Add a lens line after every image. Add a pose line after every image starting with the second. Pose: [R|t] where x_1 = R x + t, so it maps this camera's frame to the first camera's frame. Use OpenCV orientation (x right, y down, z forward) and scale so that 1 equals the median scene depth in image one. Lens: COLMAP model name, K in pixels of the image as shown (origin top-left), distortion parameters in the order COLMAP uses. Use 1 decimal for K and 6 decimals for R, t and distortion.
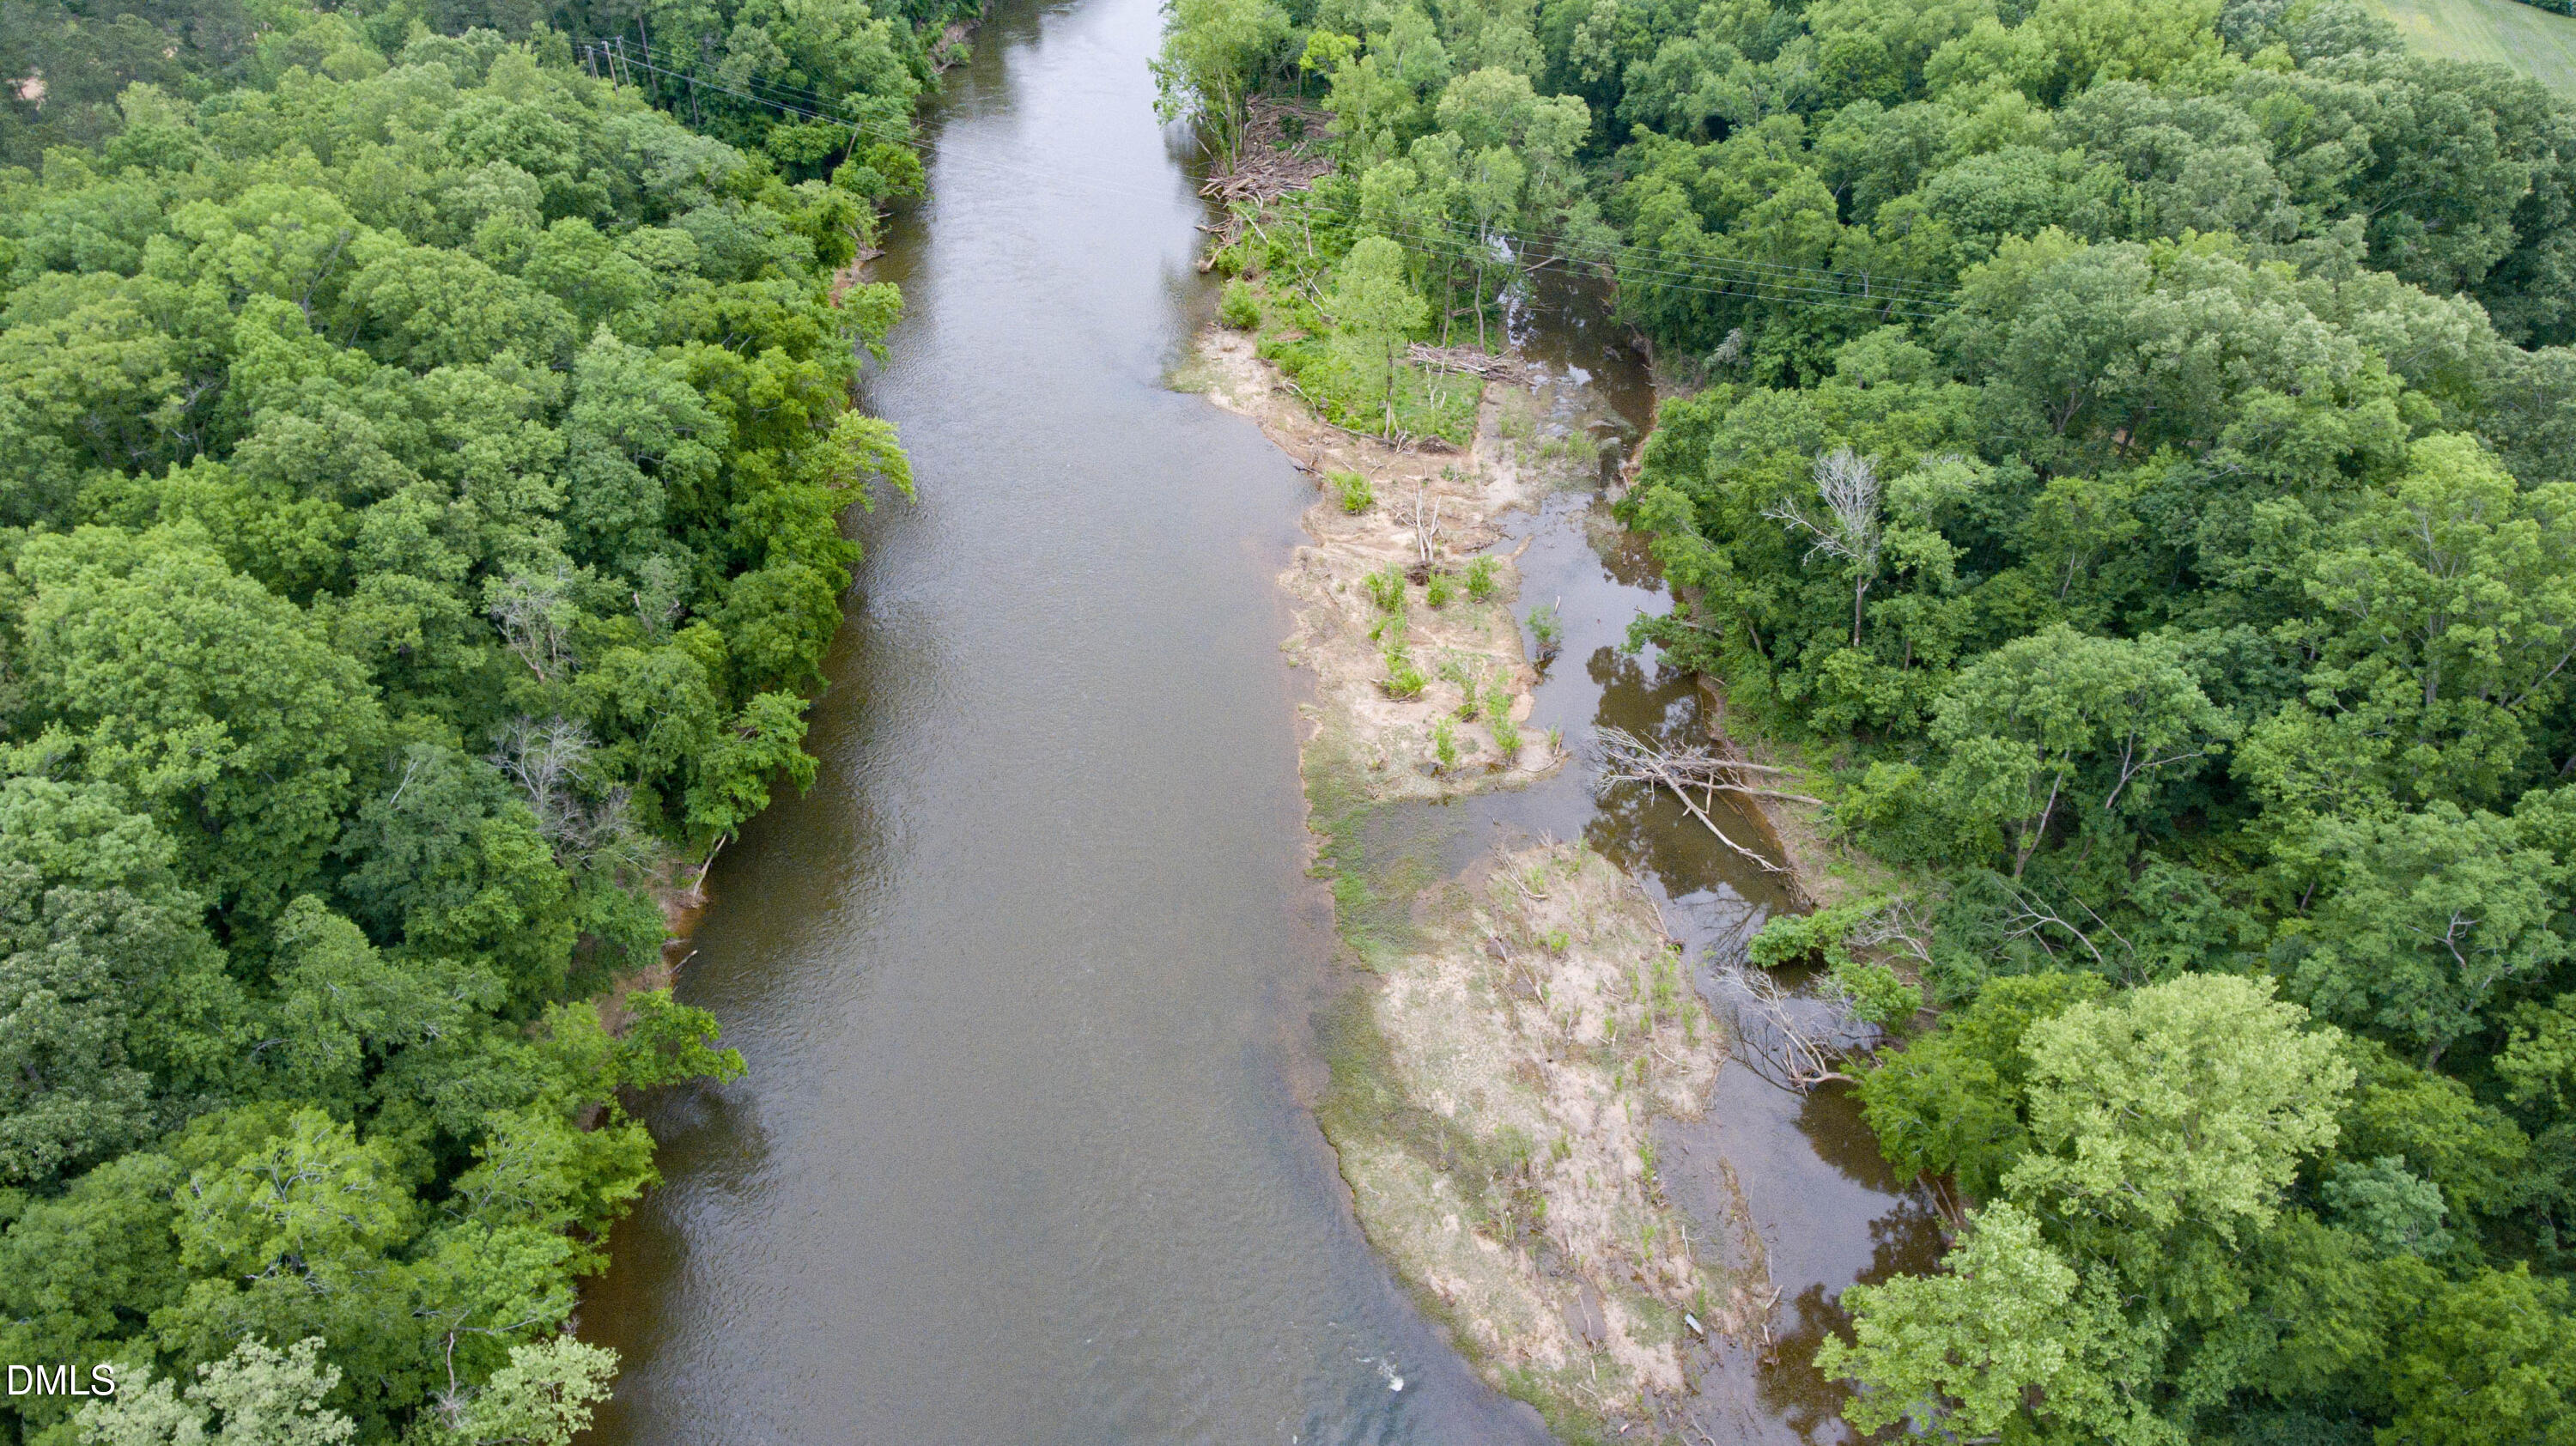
lens RADIAL K [[1488.2, 0, 1288.0], [0, 1488.2, 723.0], [0, 0, 1]] dist [-0.012790, -0.002062]
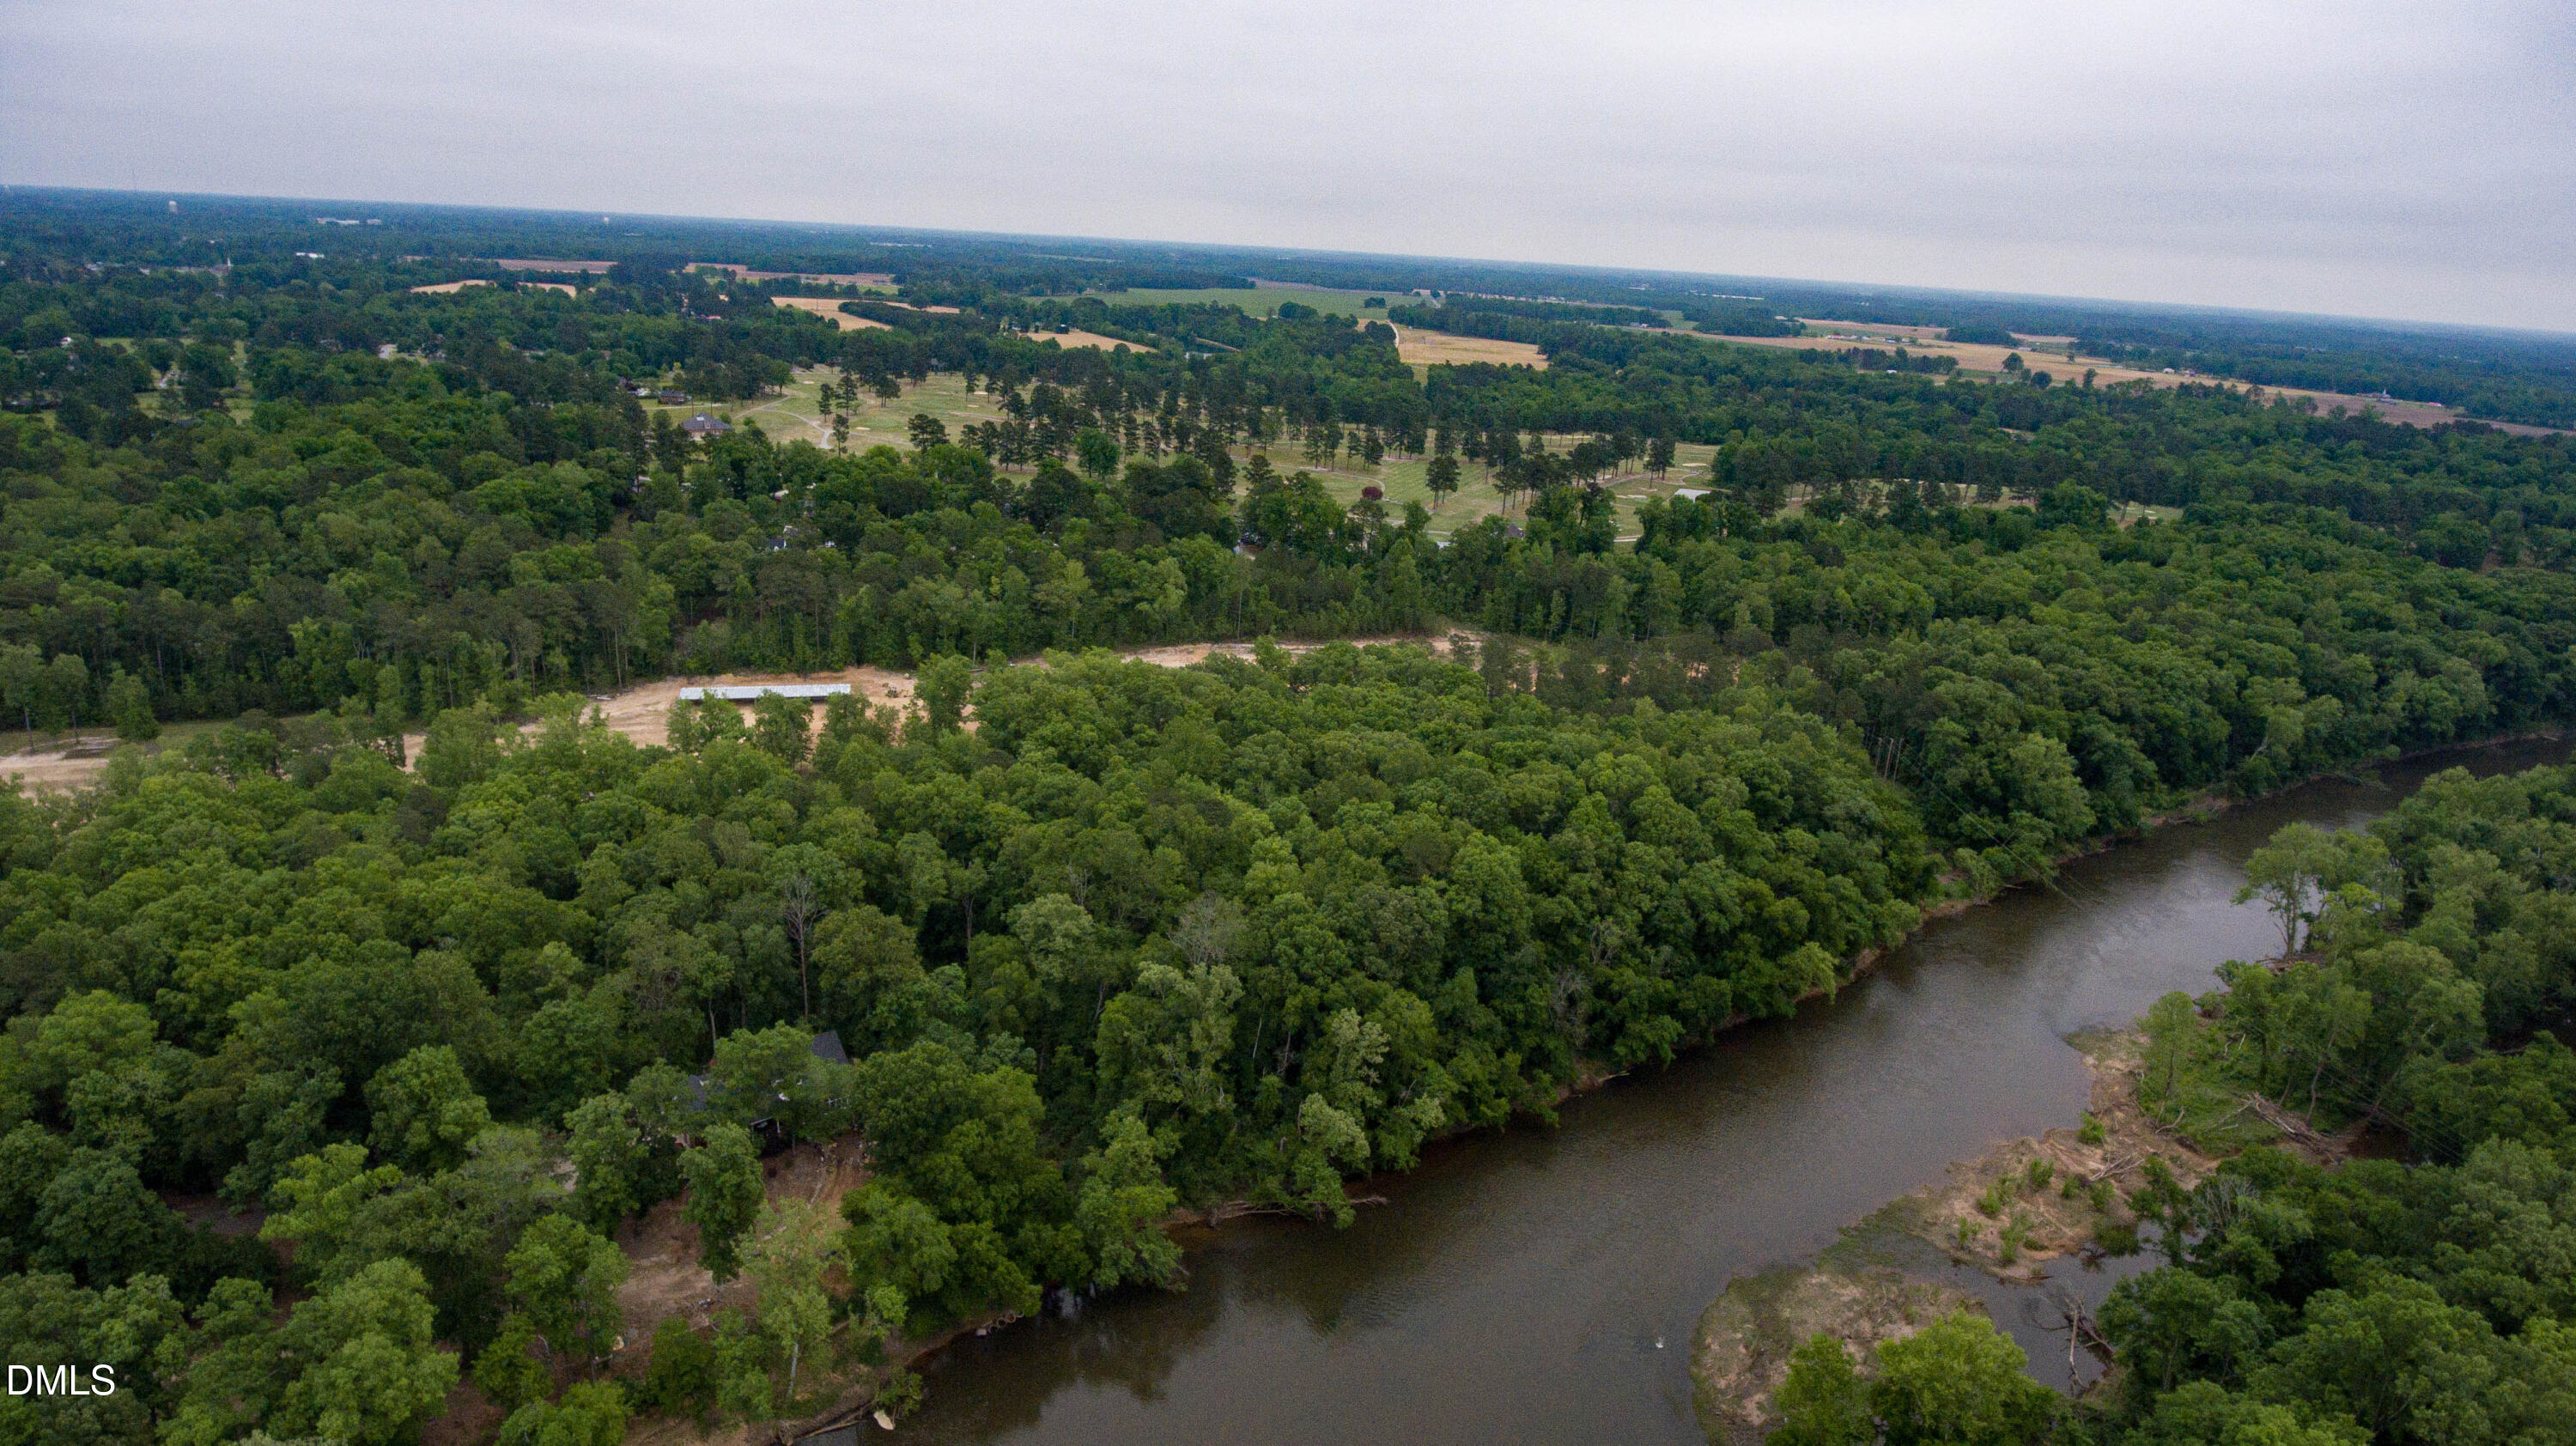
lens RADIAL K [[1488.2, 0, 1288.0], [0, 1488.2, 723.0], [0, 0, 1]] dist [-0.012790, -0.002062]
pose [[0.532166, 0.270307, -0.802330, 1.123713], [-0.559264, 0.823707, -0.093437, 0.162302], [0.635628, 0.498438, 0.589522, -0.981616]]
